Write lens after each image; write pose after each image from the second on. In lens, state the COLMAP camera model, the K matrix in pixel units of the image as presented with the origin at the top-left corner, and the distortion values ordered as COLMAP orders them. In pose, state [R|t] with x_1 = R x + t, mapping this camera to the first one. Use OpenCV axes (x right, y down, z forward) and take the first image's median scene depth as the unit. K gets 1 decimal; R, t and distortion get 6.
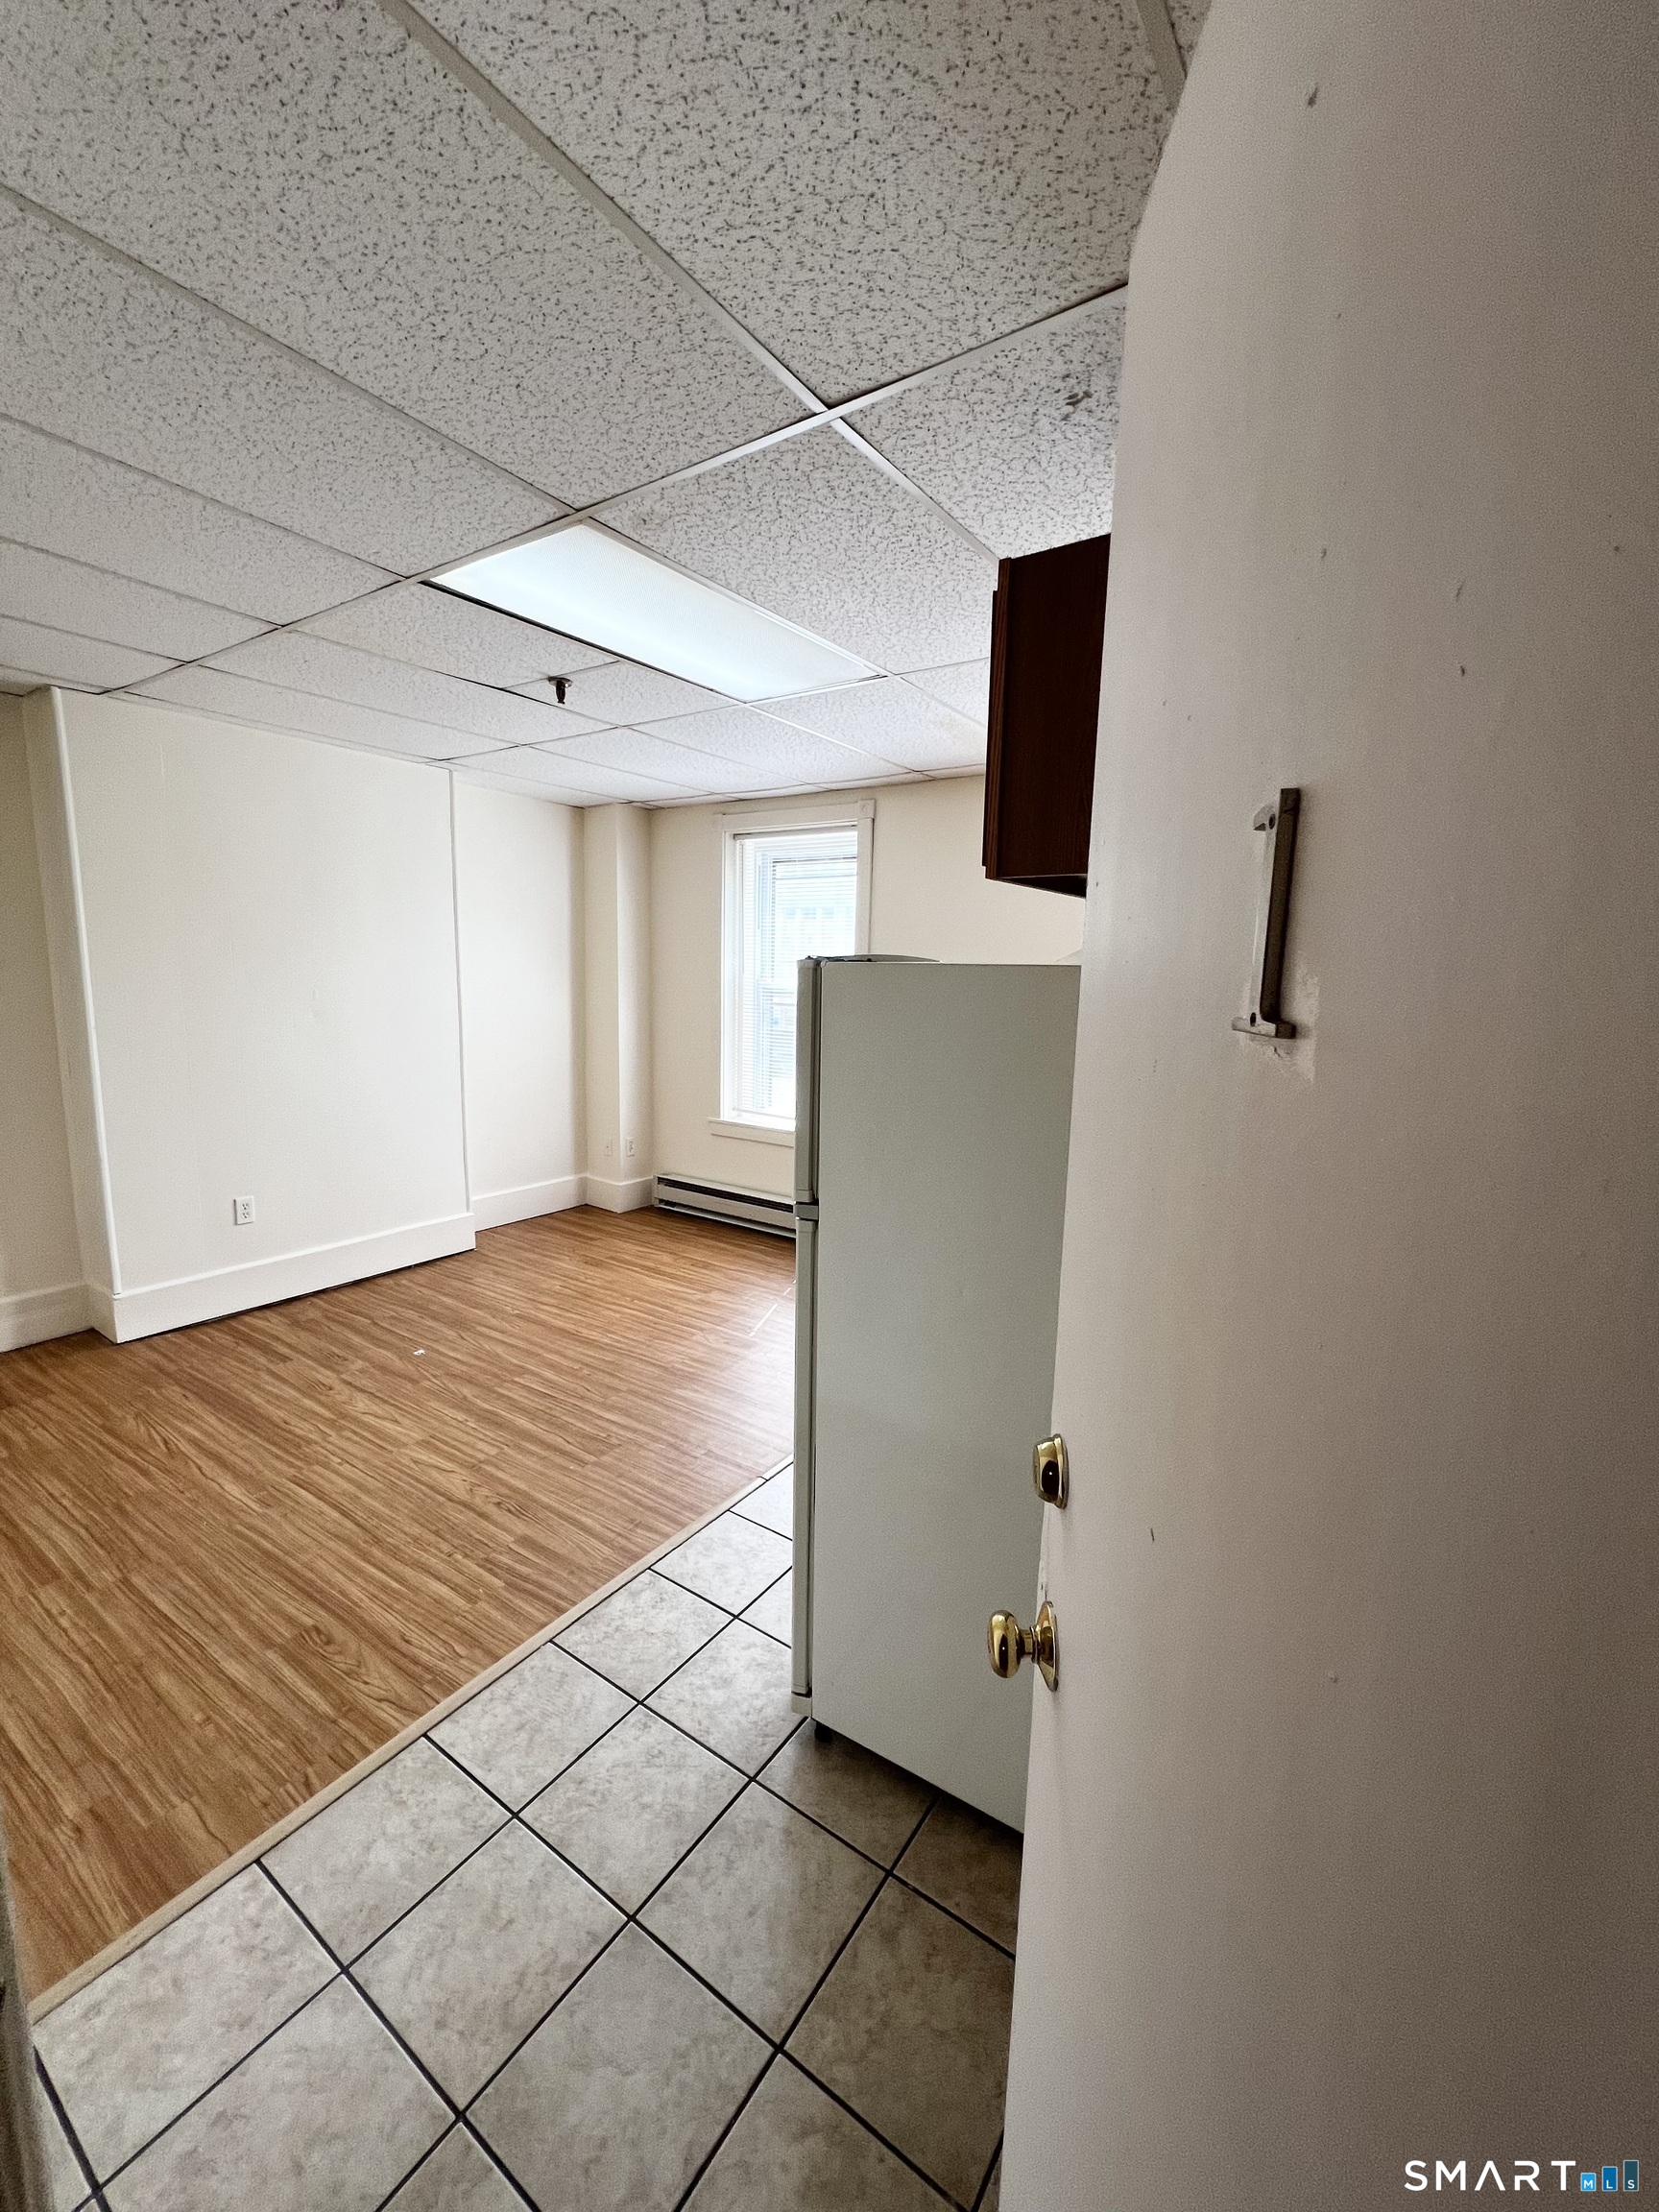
lens RADIAL K [[888.6, 0, 843.5], [0, 888.6, 1122.2], [0, 0, 1]] dist [-0.002446, 0.000980]
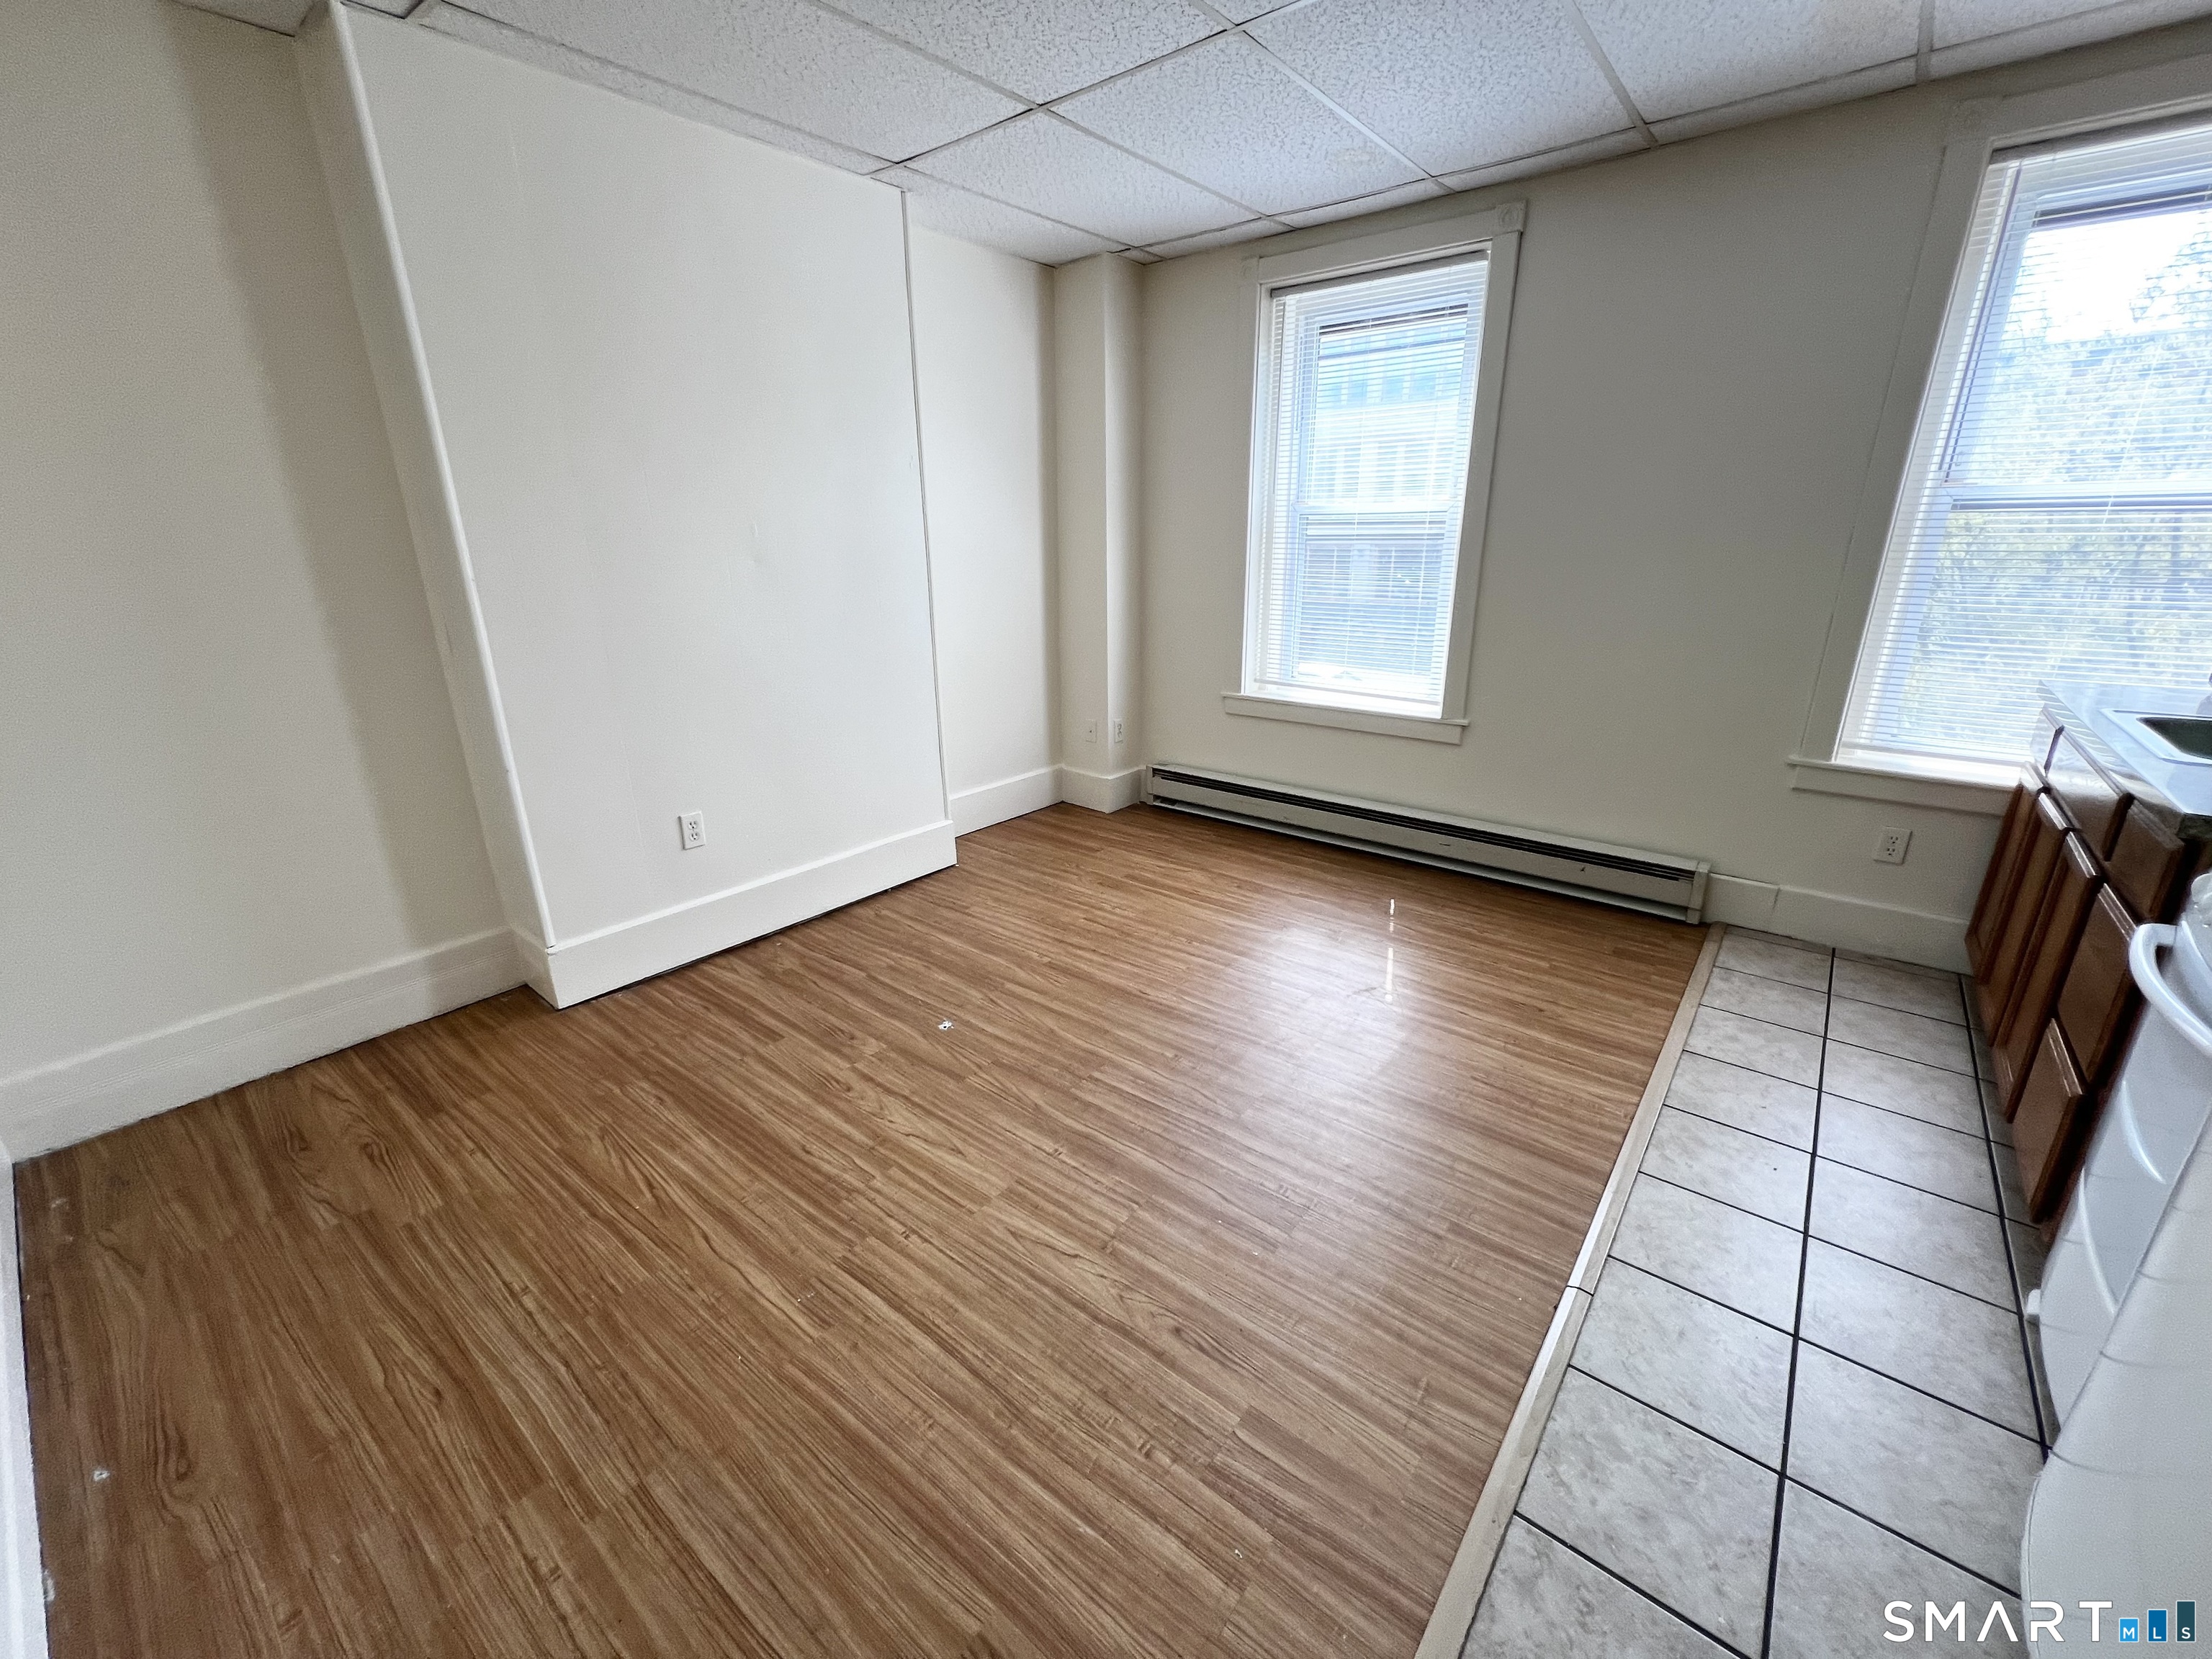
lens RADIAL K [[888.6, 0, 1105.4], [0, 888.6, 830.8], [0, 0, 1]] dist [-0.002446, 0.000980]
pose [[0.995030, -0.003196, -0.099529, -0.312008], [0.018589, 0.987877, 0.154119, -0.011412], [0.097830, -0.155203, 0.983027, 0.363805]]
